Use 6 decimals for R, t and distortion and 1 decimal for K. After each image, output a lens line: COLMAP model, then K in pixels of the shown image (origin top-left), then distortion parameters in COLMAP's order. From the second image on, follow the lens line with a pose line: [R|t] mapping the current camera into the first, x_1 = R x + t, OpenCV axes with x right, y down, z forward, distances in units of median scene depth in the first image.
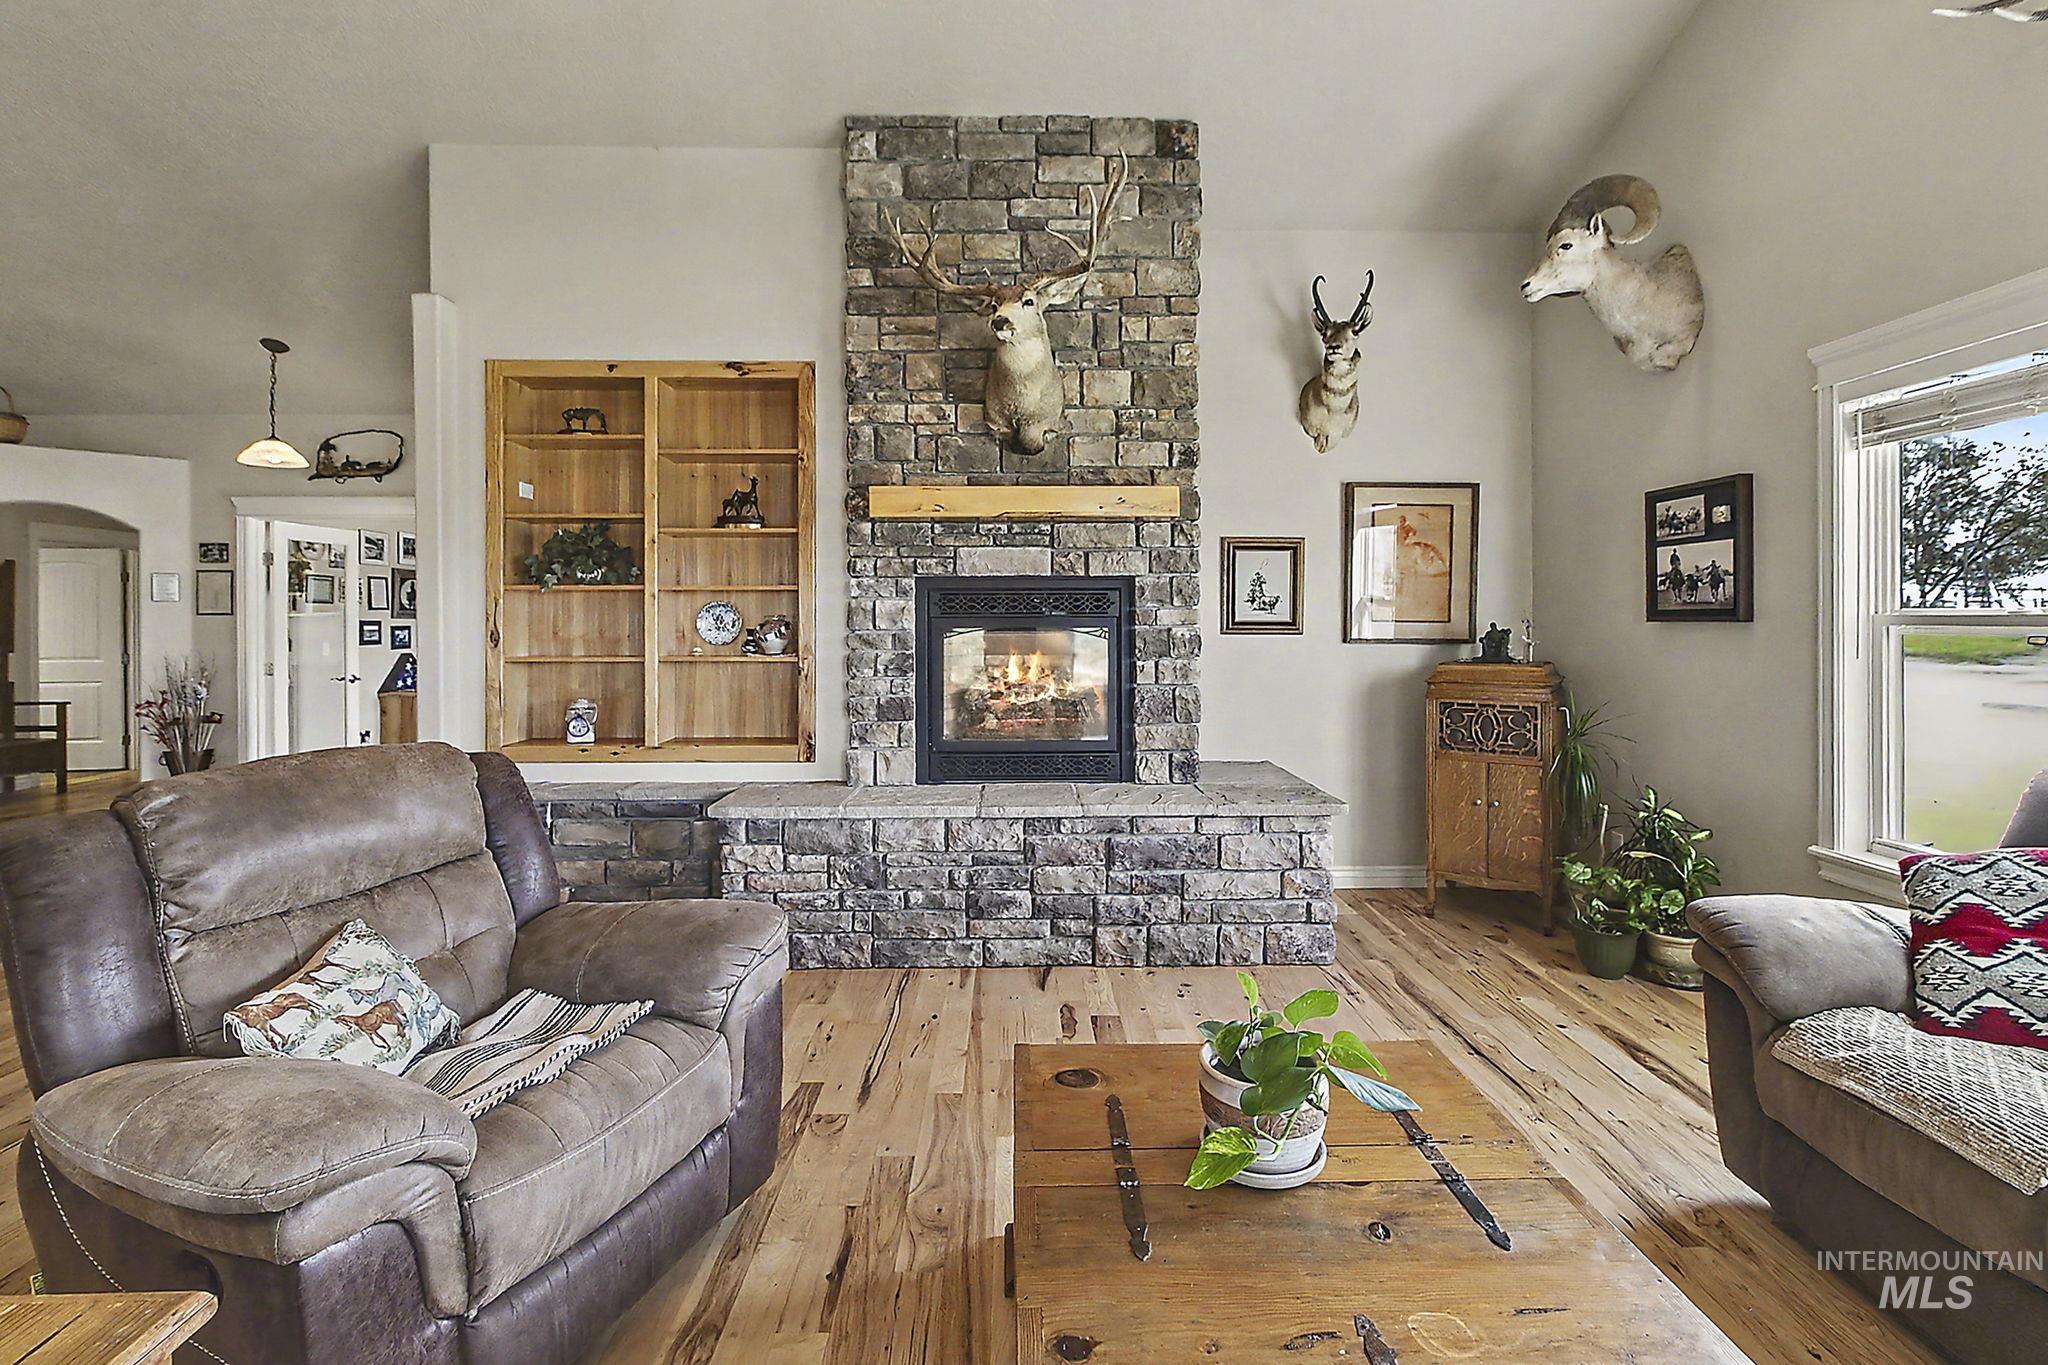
lens RADIAL K [[945.9, 0, 981.5], [0, 945.9, 622.3], [0, 0, 1]] dist [-0.001266, 0.001061]
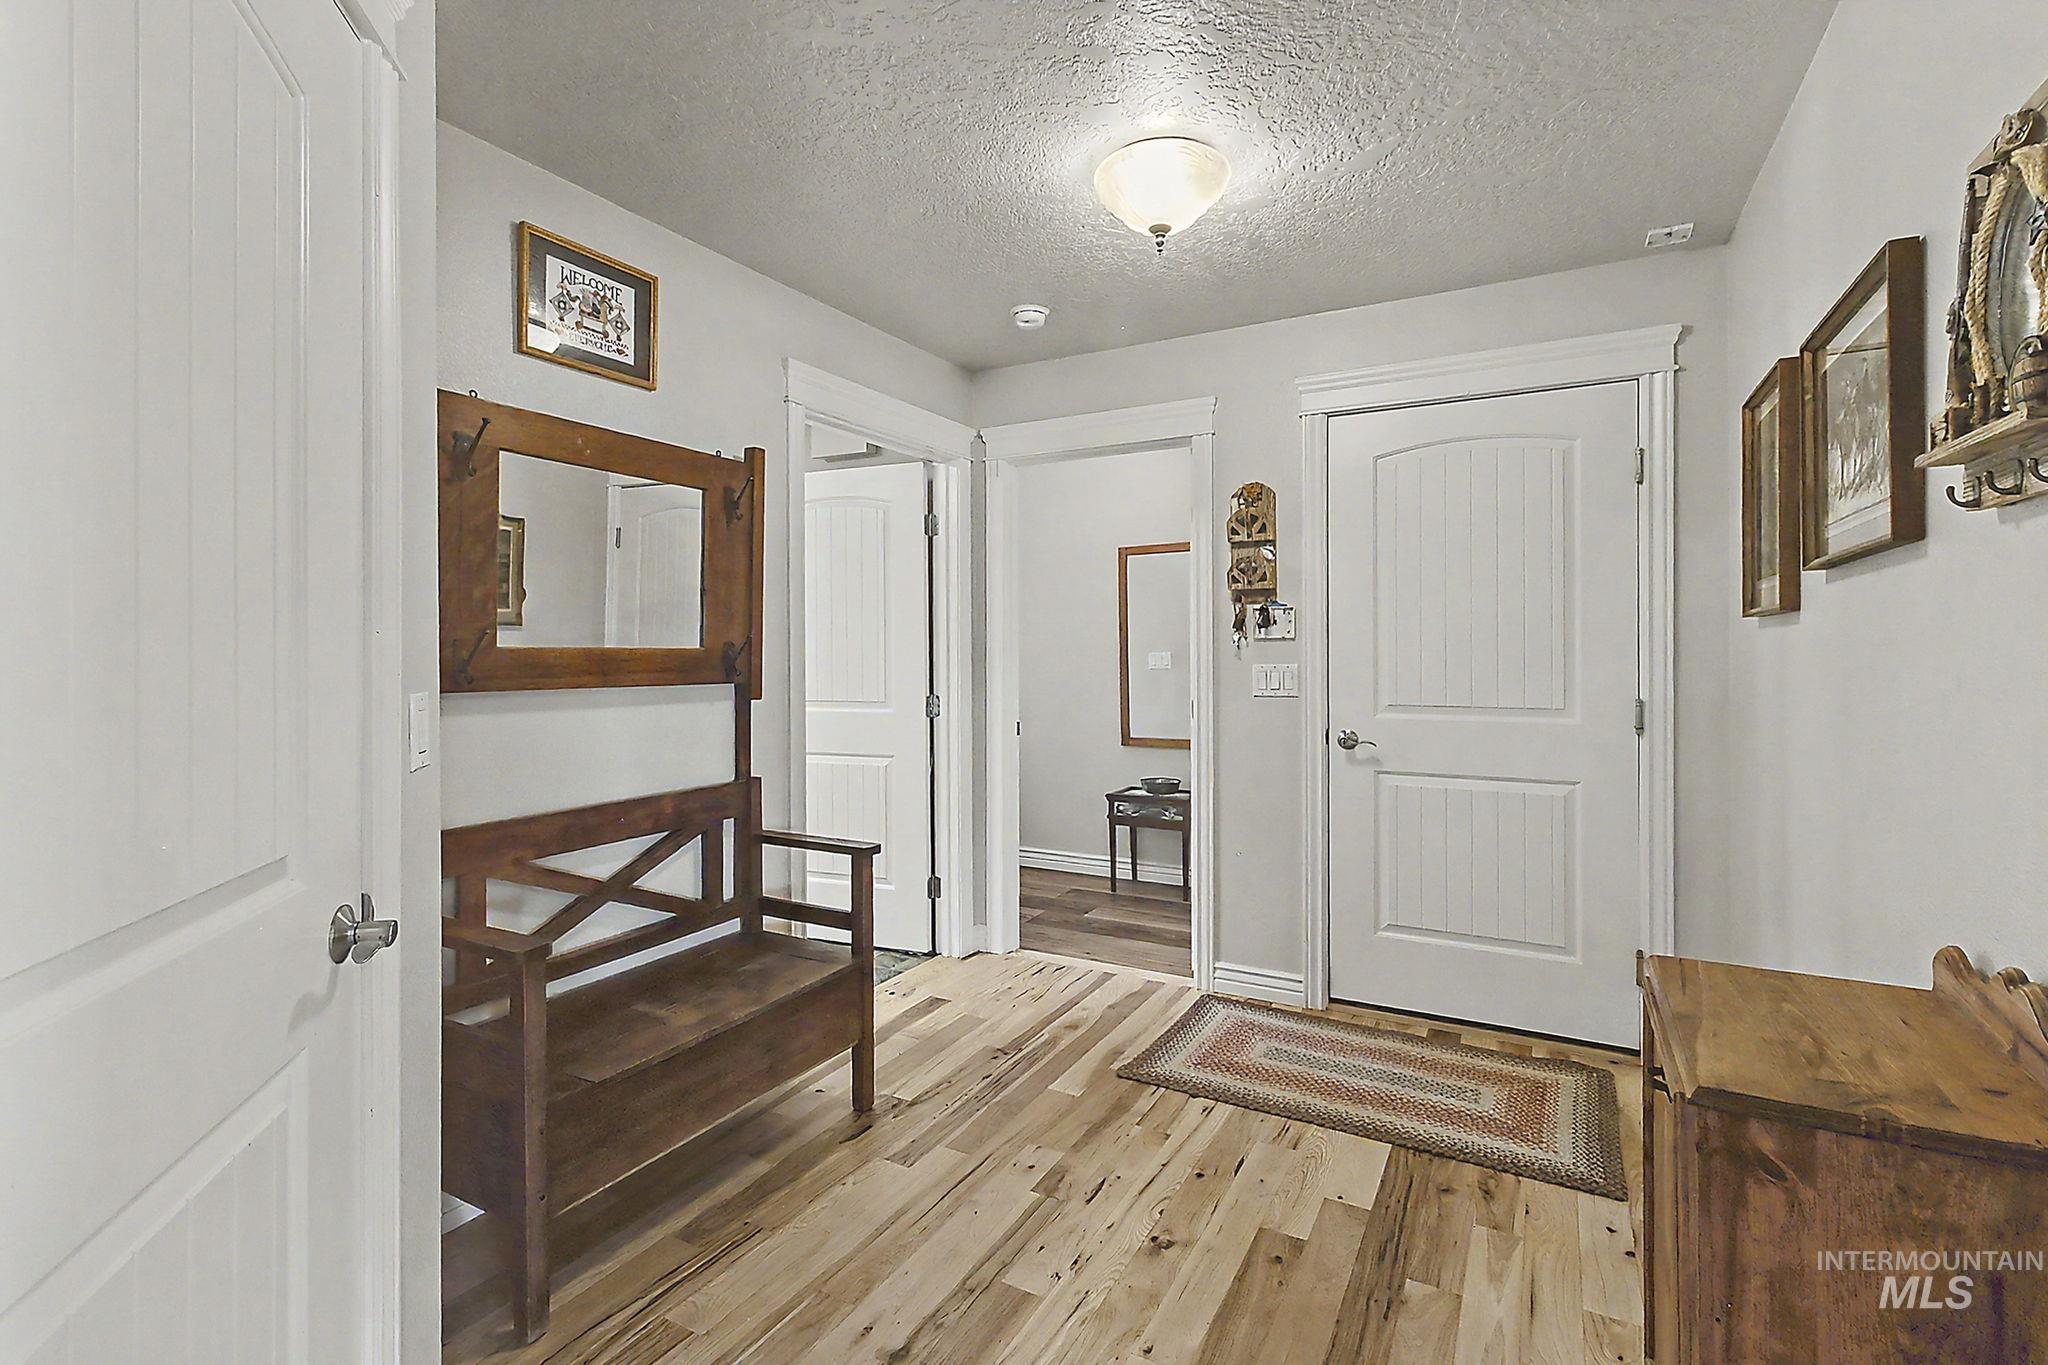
lens RADIAL K [[945.9, 0, 1022.6], [0, 945.9, 668.6], [0, 0, 1]] dist [-0.001266, 0.001061]
pose [[0.864110, 0.000962, -0.503302, -1.313007], [0.000118, 0.999998, 0.002113, 0.032780], [0.503302, -0.001885, 0.864108, 1.284050]]
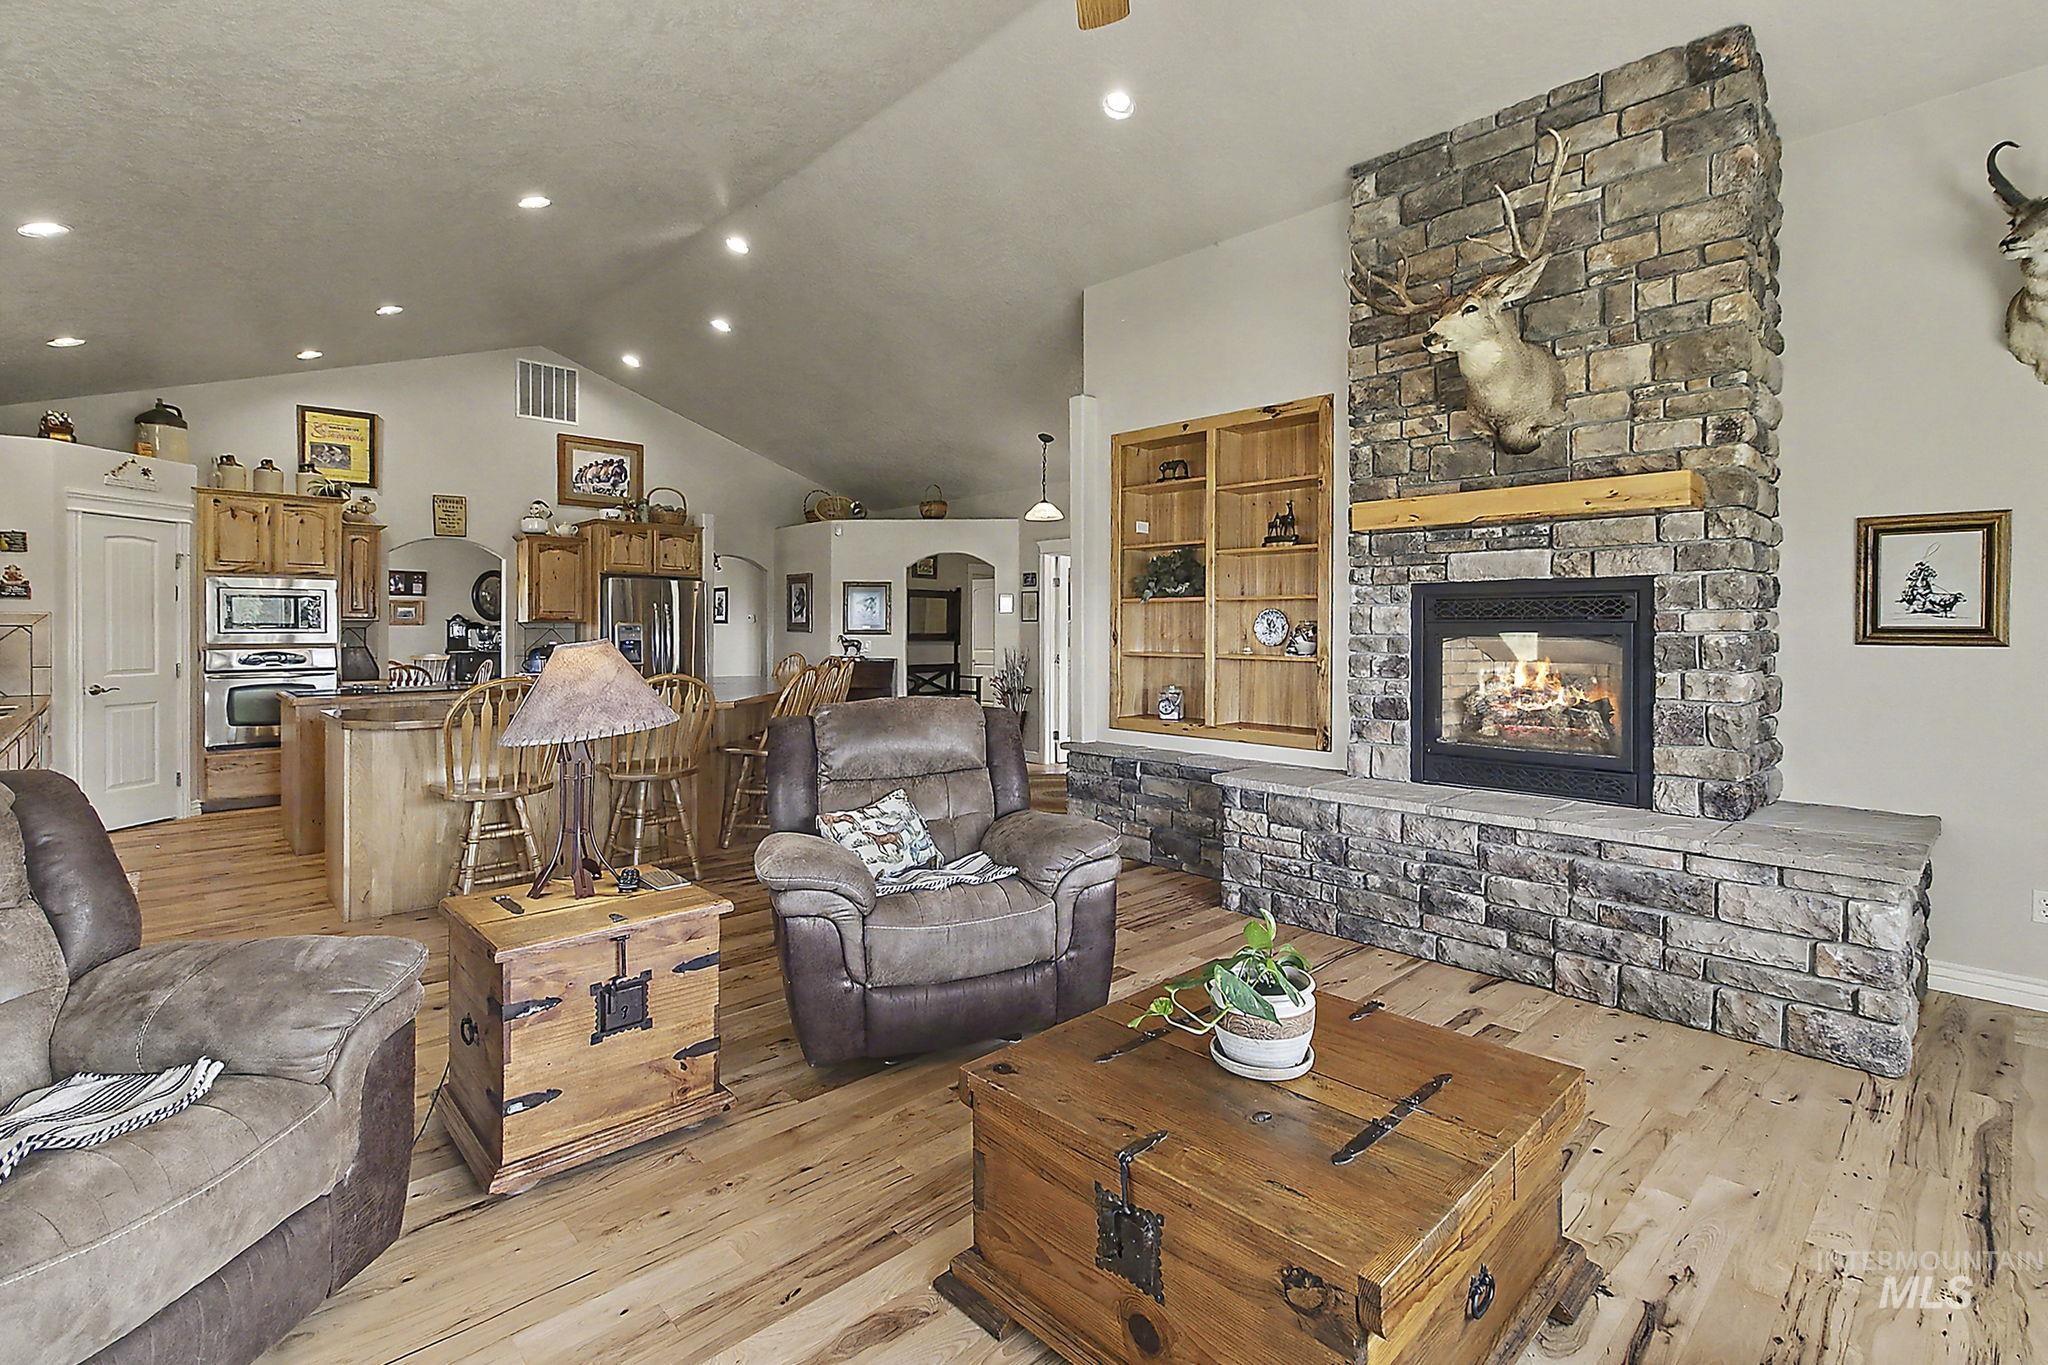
lens RADIAL K [[945.9, 0, 1026.1], [0, 945.9, 629.9], [0, 0, 1]] dist [-0.001266, 0.001061]
pose [[0.681096, 0.005225, -0.732176, 0.409731], [-0.004170, 0.999986, 0.003257, 0.001306], [0.732183, 0.000835, 0.681108, -0.026403]]
